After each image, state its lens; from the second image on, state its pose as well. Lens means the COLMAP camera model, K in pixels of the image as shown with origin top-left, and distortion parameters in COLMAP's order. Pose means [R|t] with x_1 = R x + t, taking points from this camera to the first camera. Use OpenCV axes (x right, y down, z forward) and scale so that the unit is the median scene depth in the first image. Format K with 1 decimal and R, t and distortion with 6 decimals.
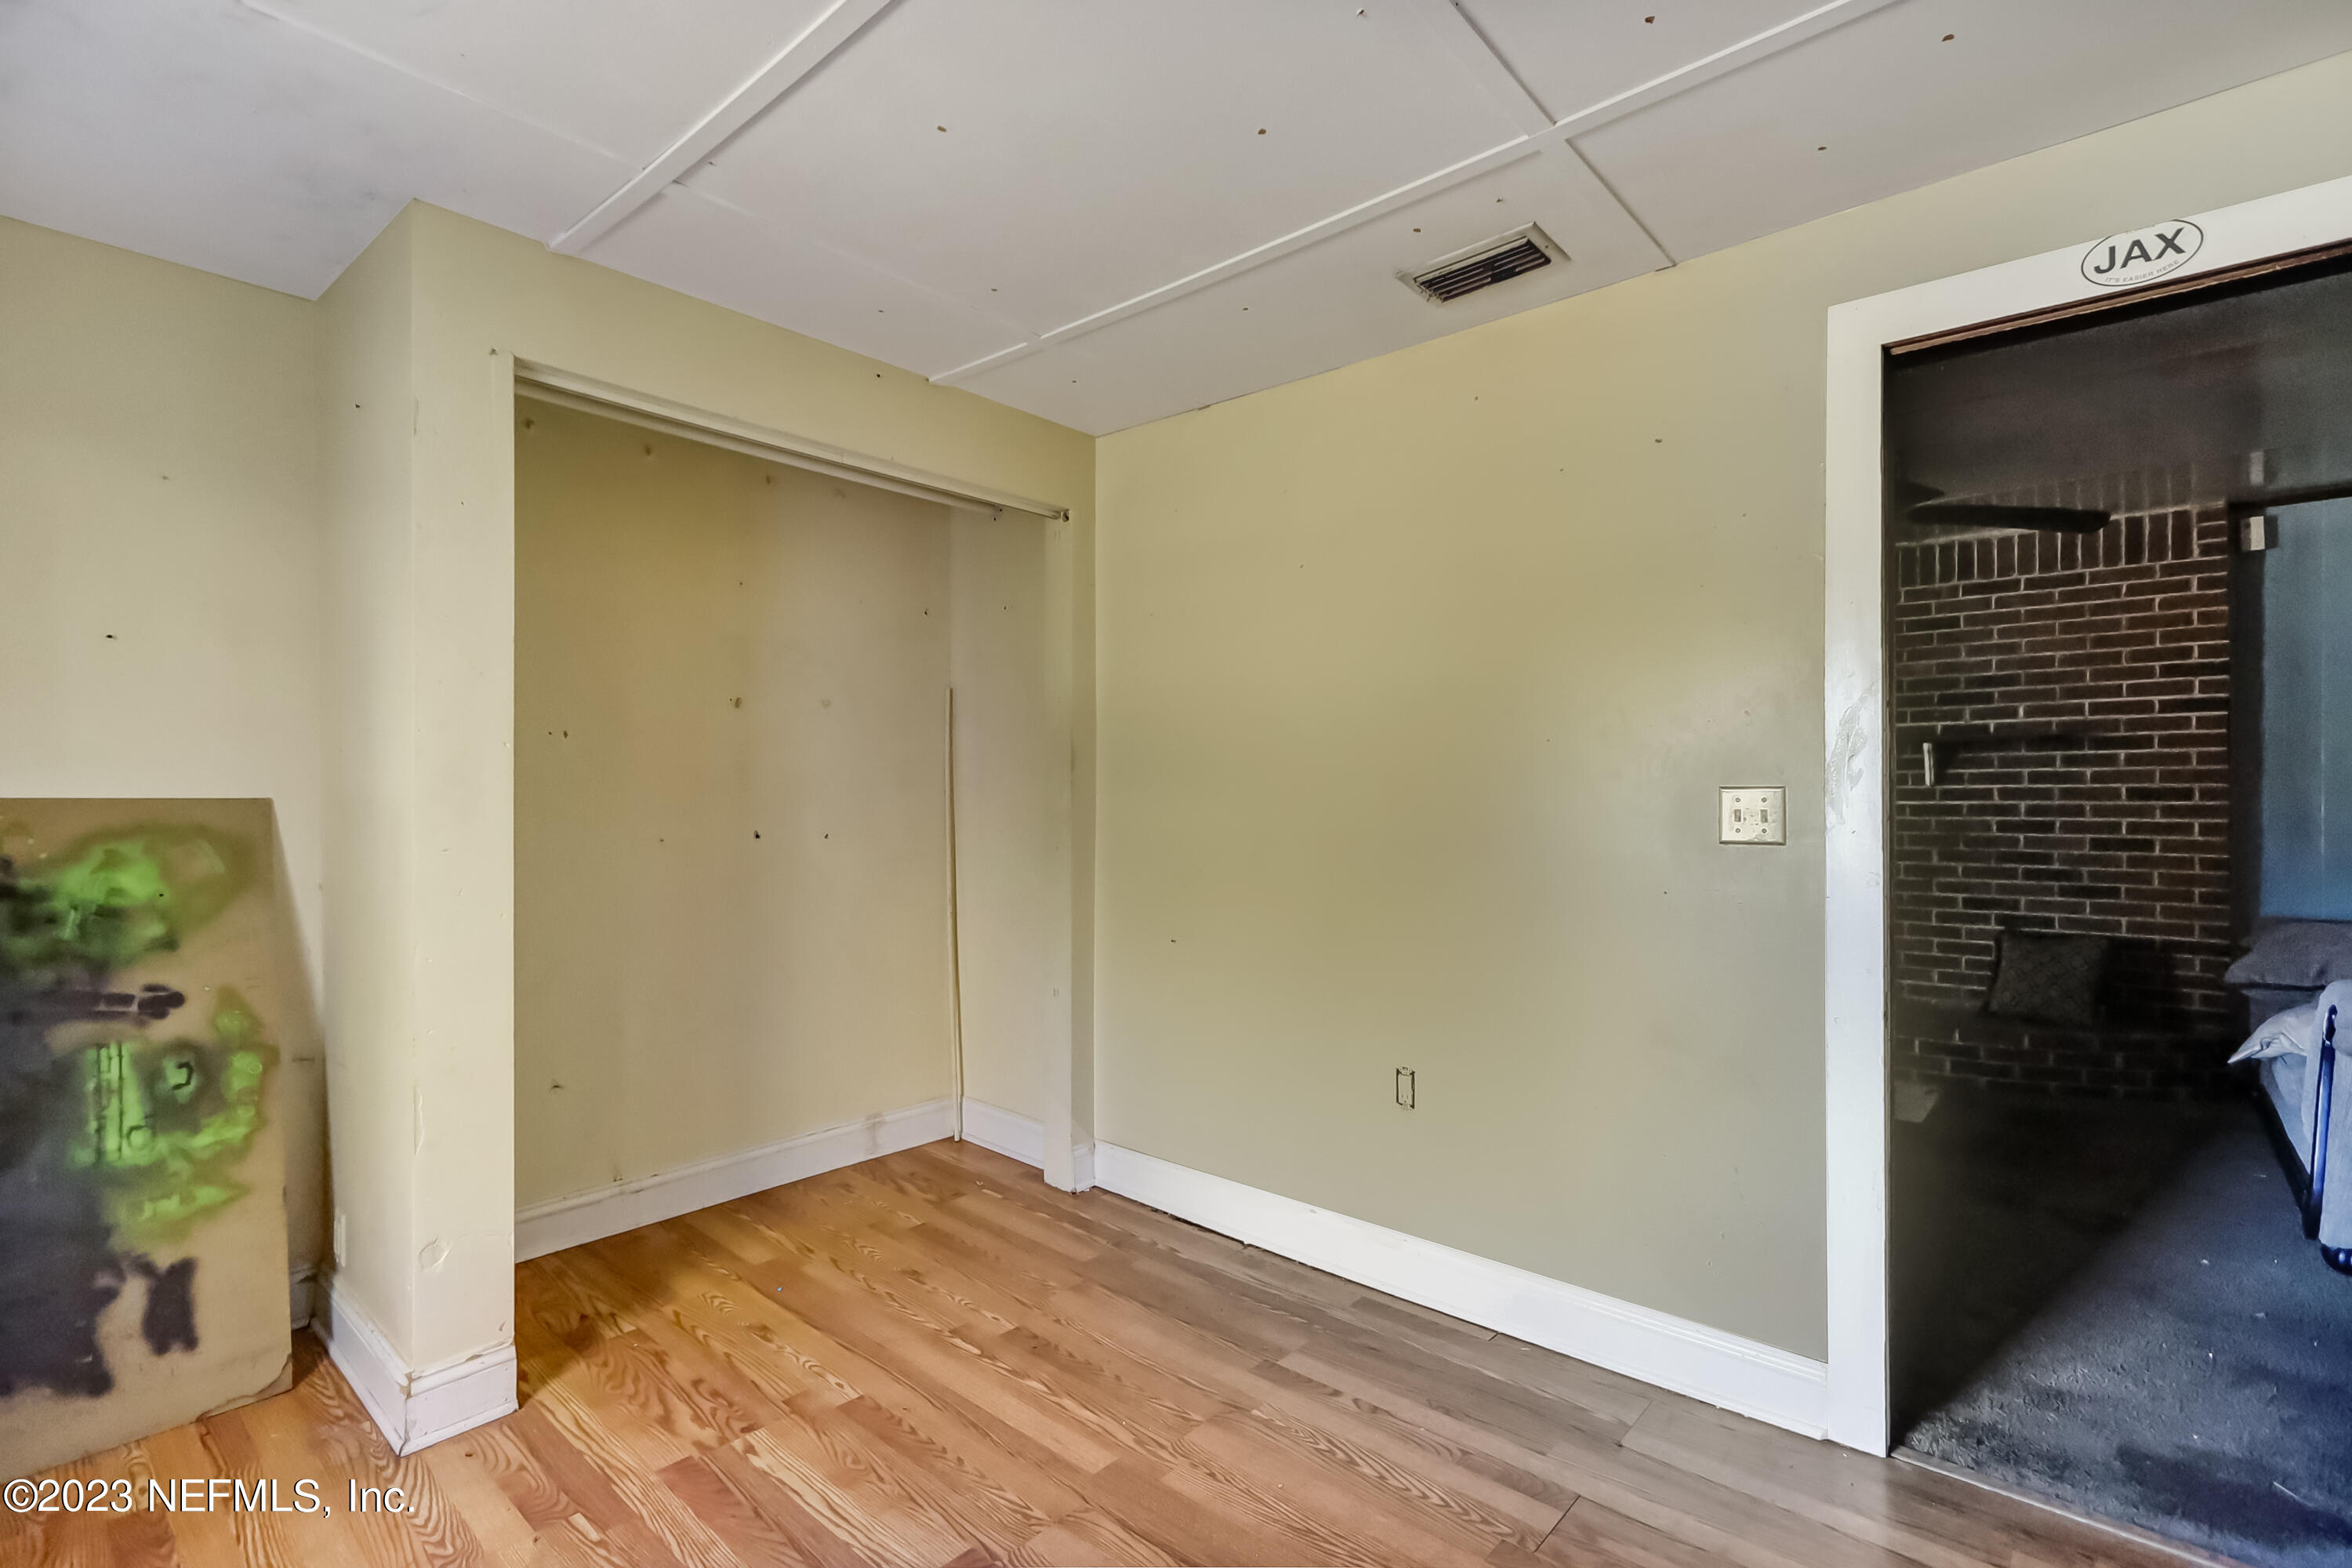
lens RADIAL K [[1090.2, 0, 1168.5], [0, 1090.2, 789.2], [0, 0, 1]] dist [-0.001387, 0.007625]
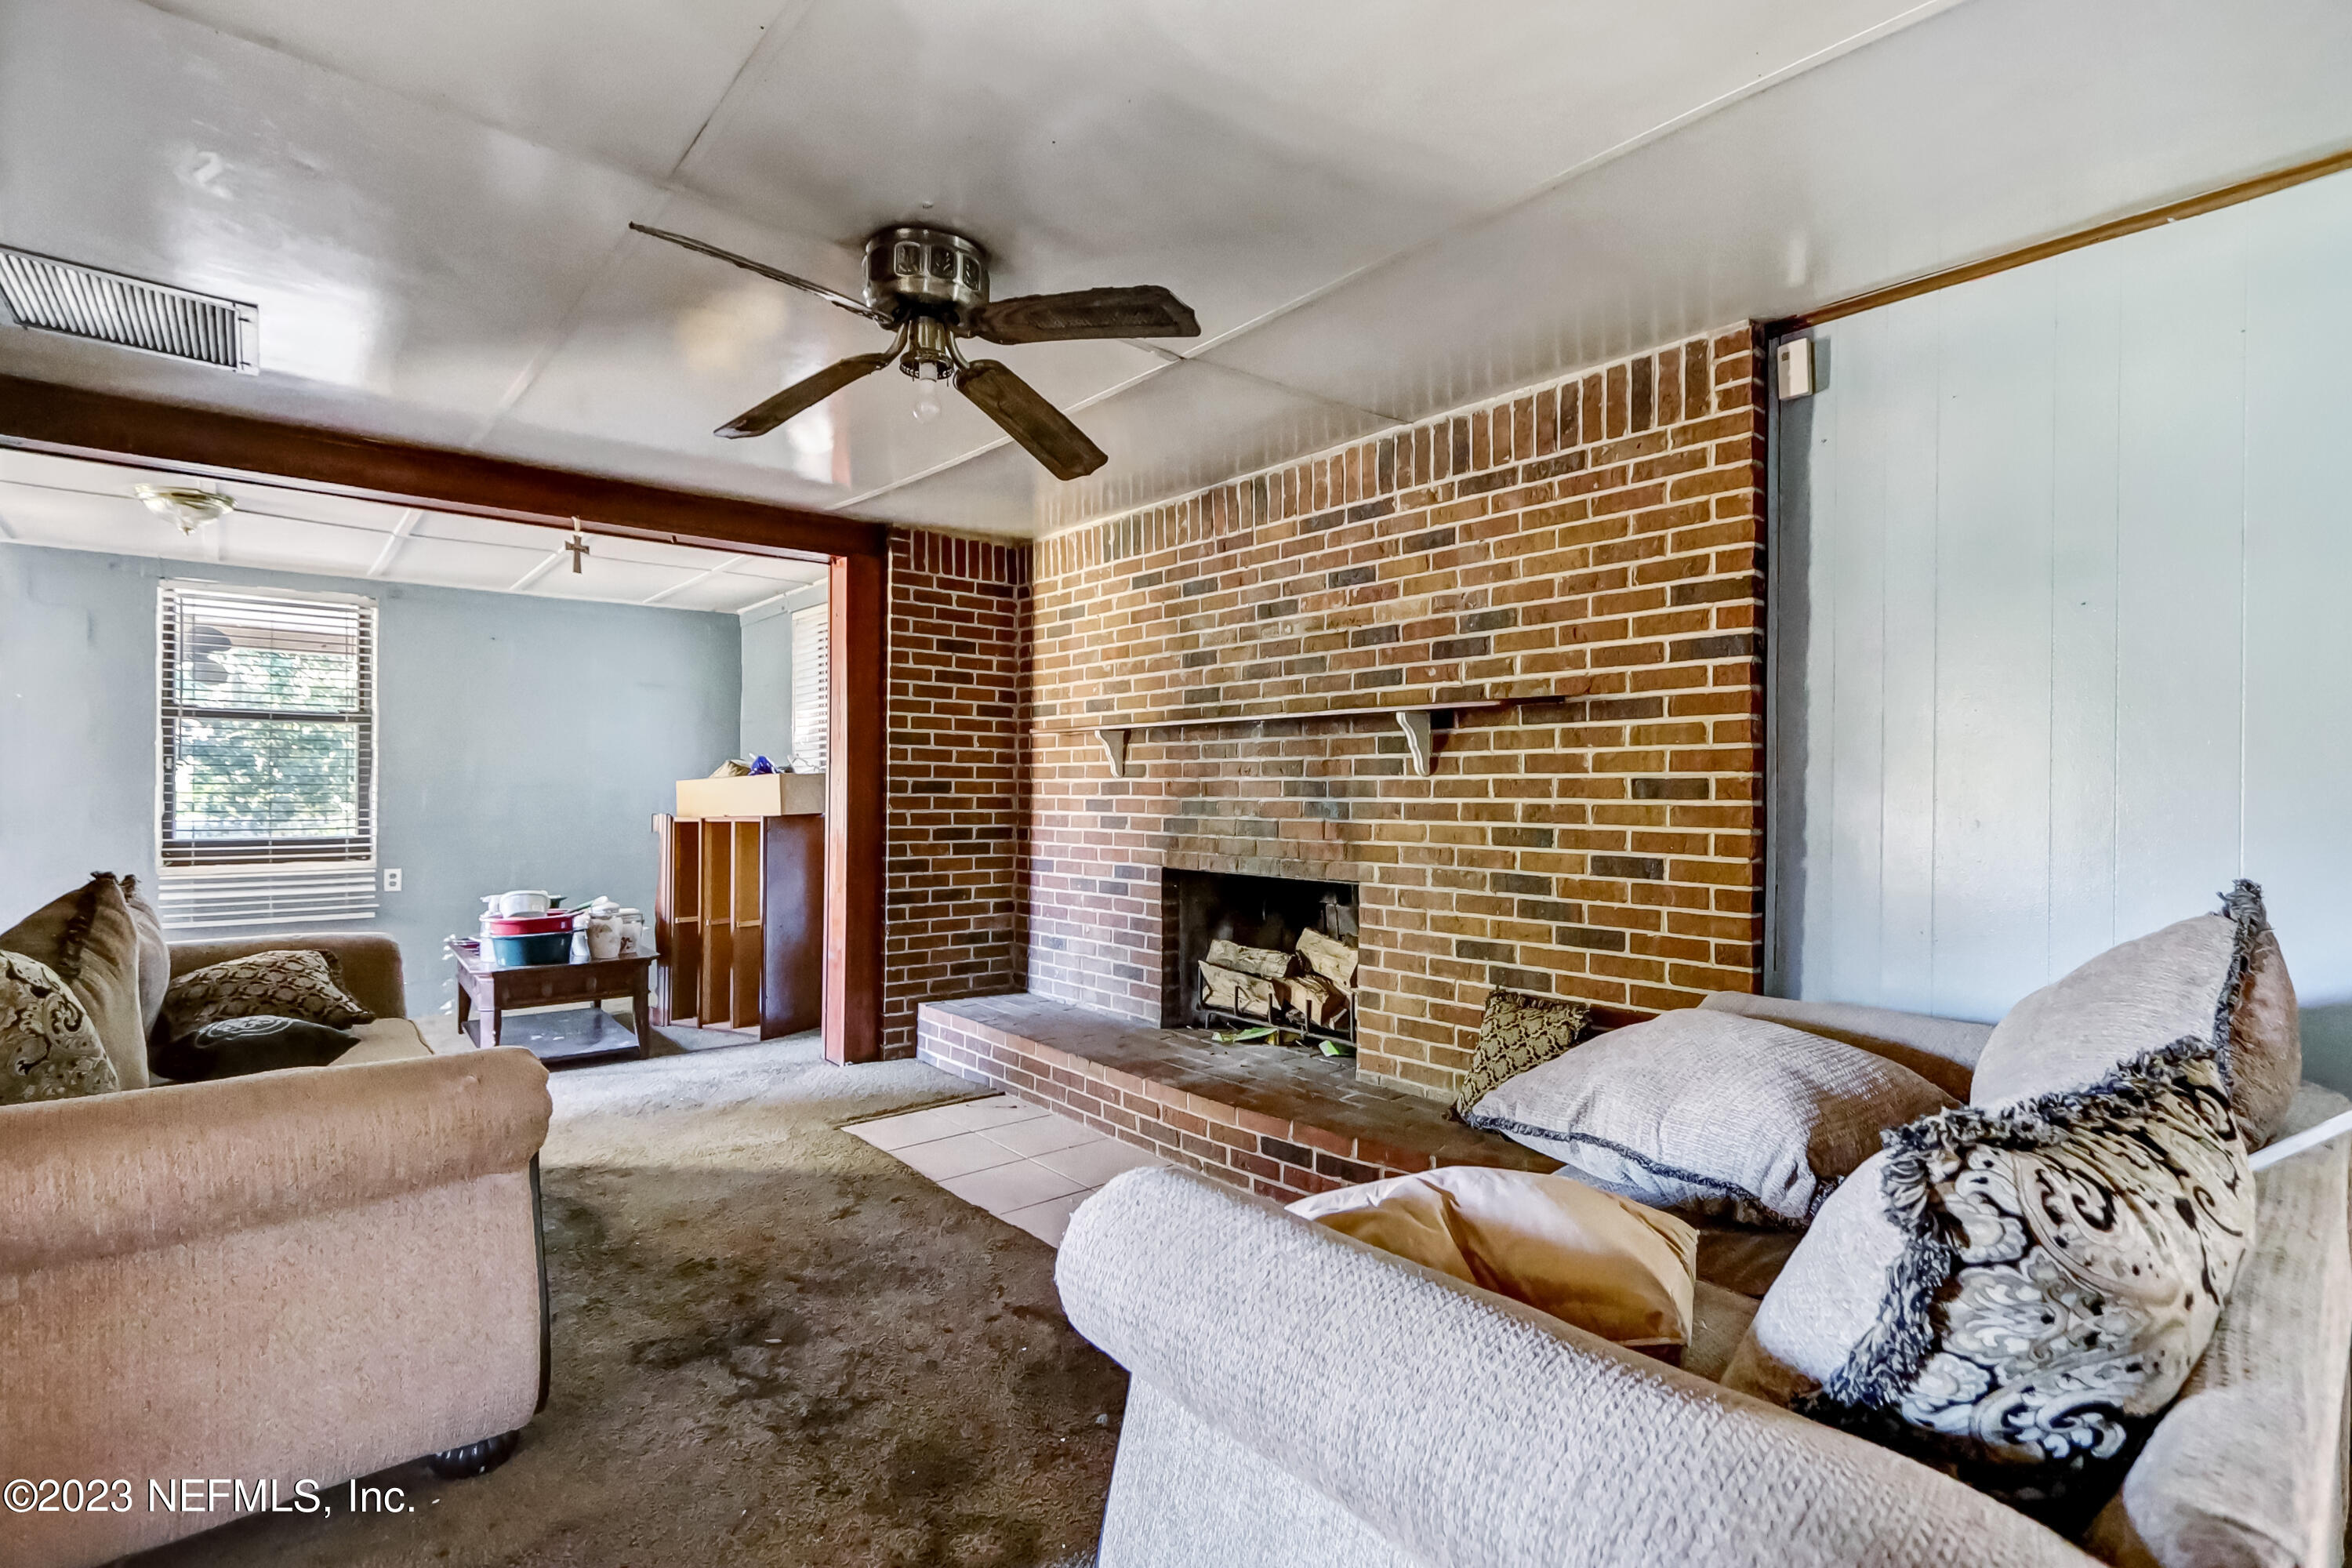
lens RADIAL K [[1090.2, 0, 1168.5], [0, 1090.2, 789.2], [0, 0, 1]] dist [-0.001387, 0.007625]
pose [[0.989442, 0.005076, -0.144842, 0.678265], [-0.004531, 0.999981, 0.004090, 0.003322], [0.144861, -0.003390, 0.989446, 0.314419]]
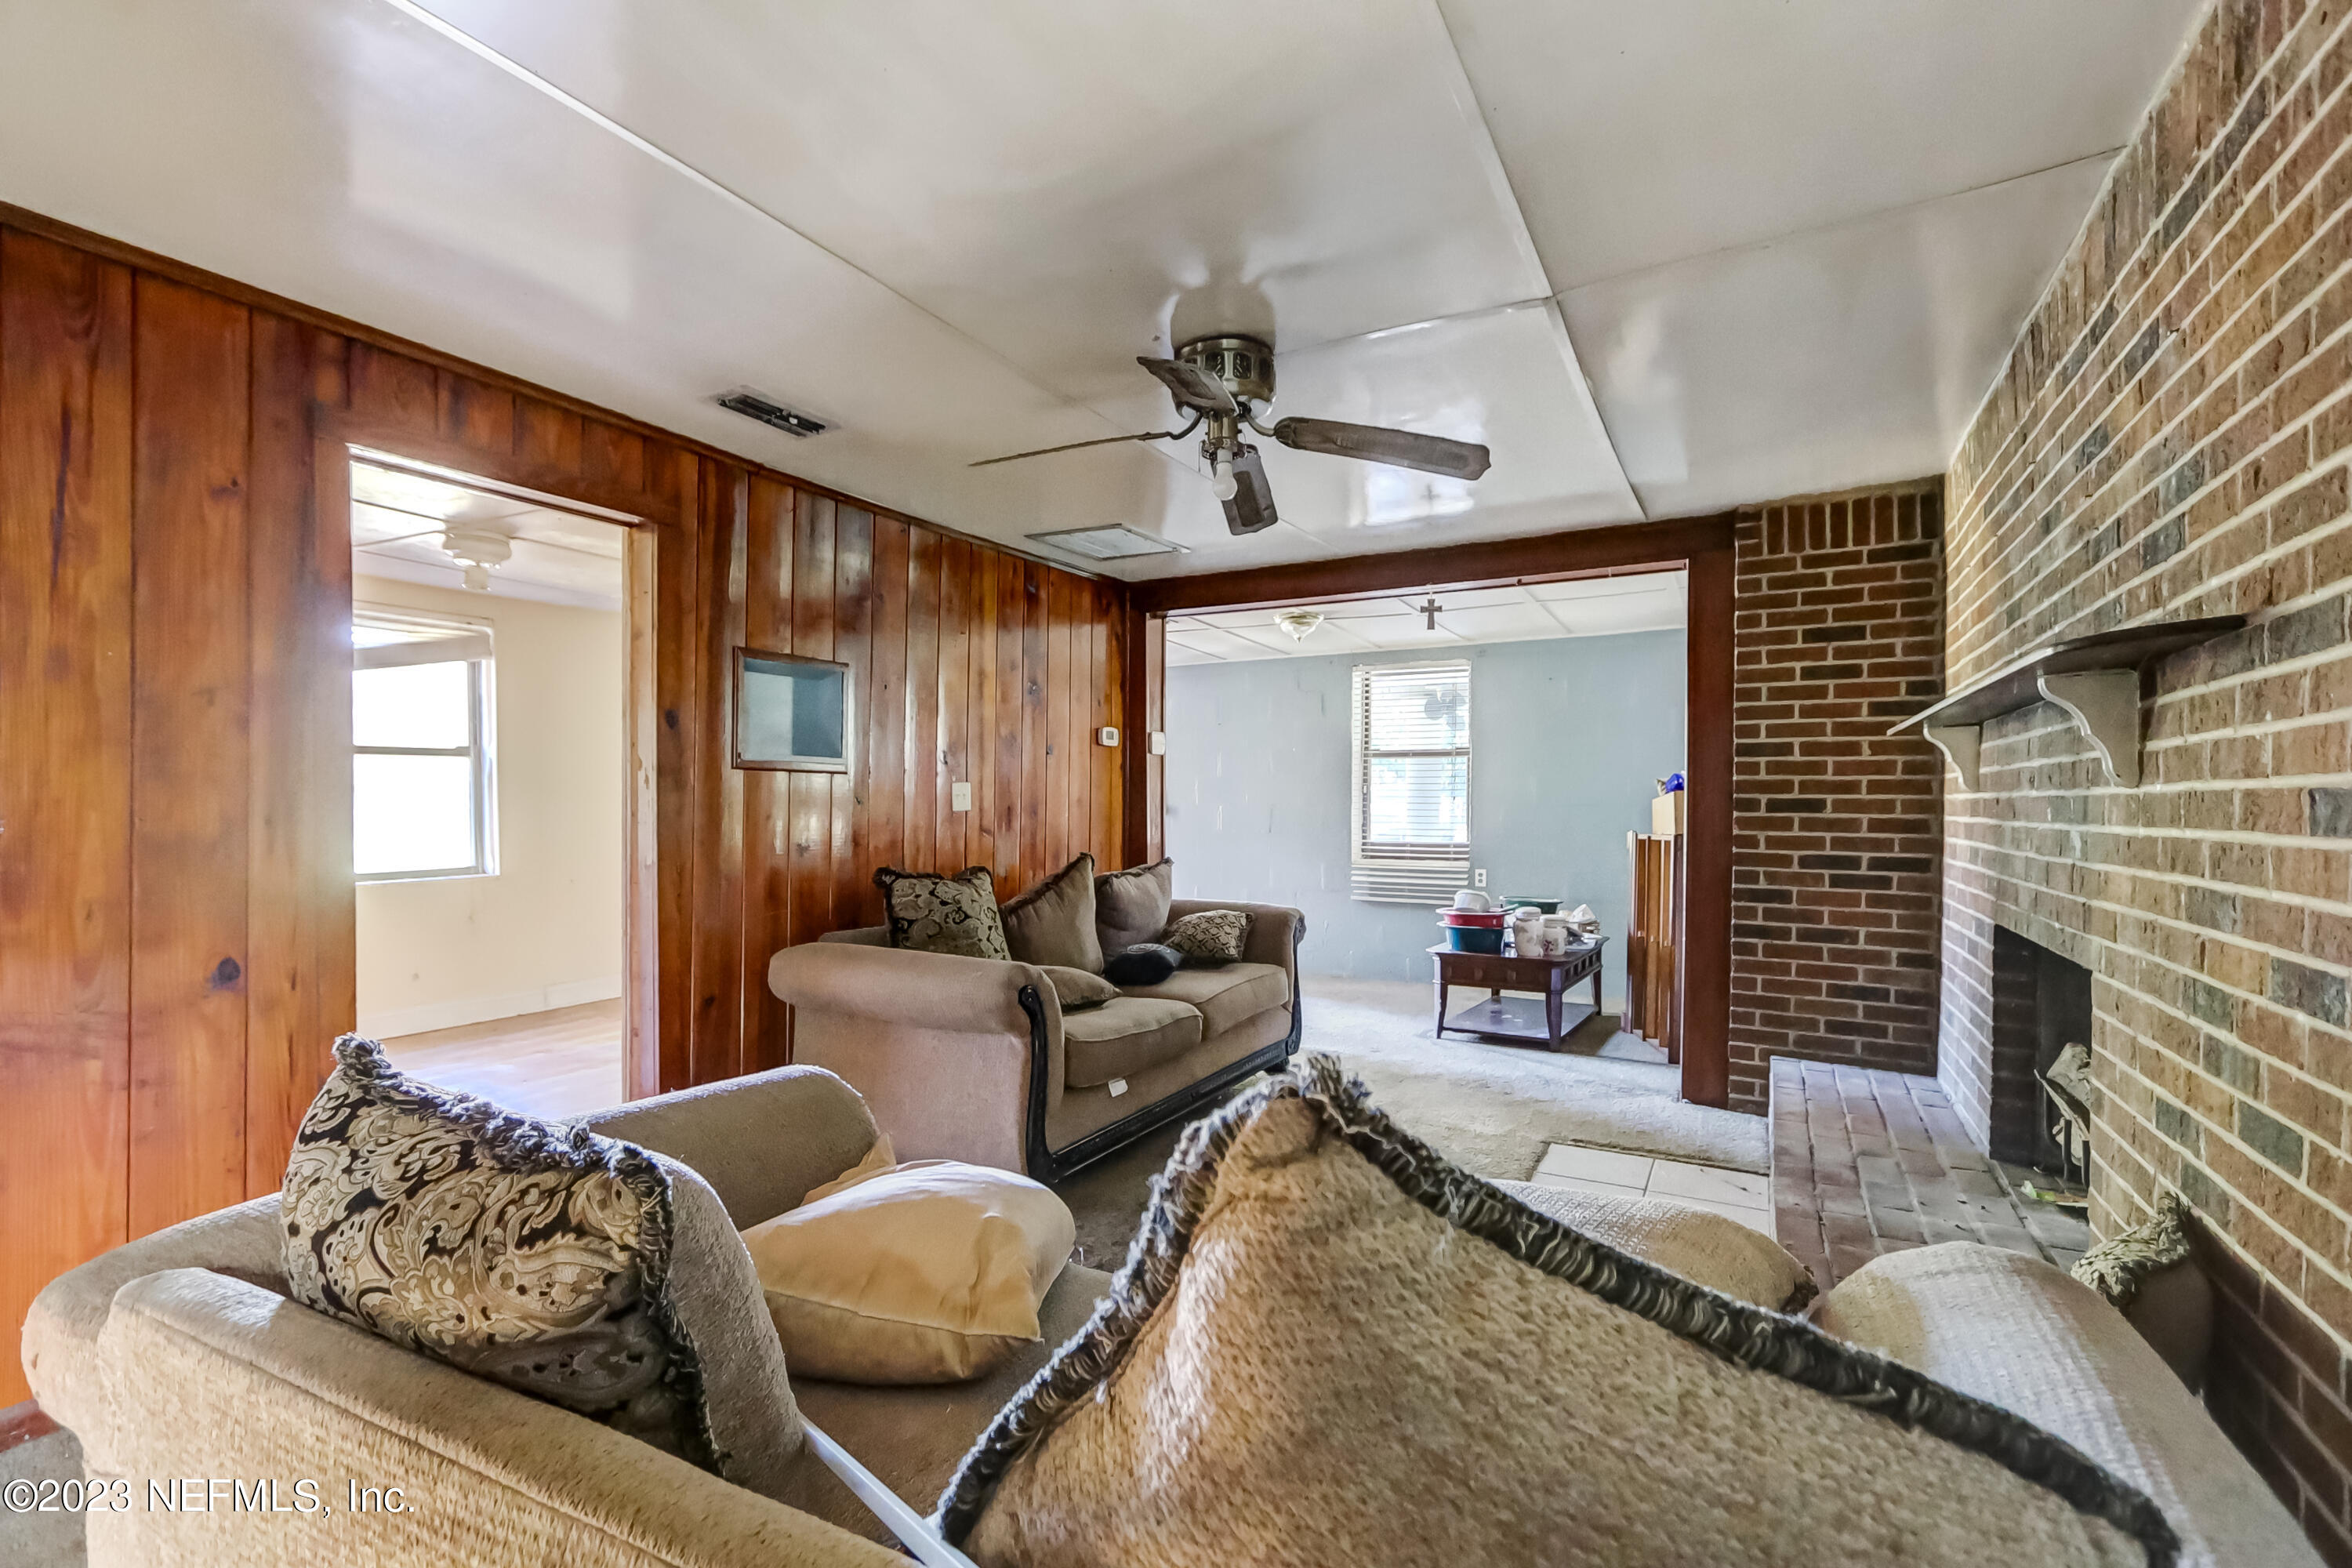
lens RADIAL K [[1089.2, 0, 1175.3], [0, 1089.2, 817.9], [0, 0, 1]] dist [0.004110, 0.000811]
pose [[0.213150, 0.016000, -0.976888, 1.062273], [0.002541, 0.999853, 0.016931, 0.000326], [0.977016, -0.006092, 0.213078, 0.634668]]
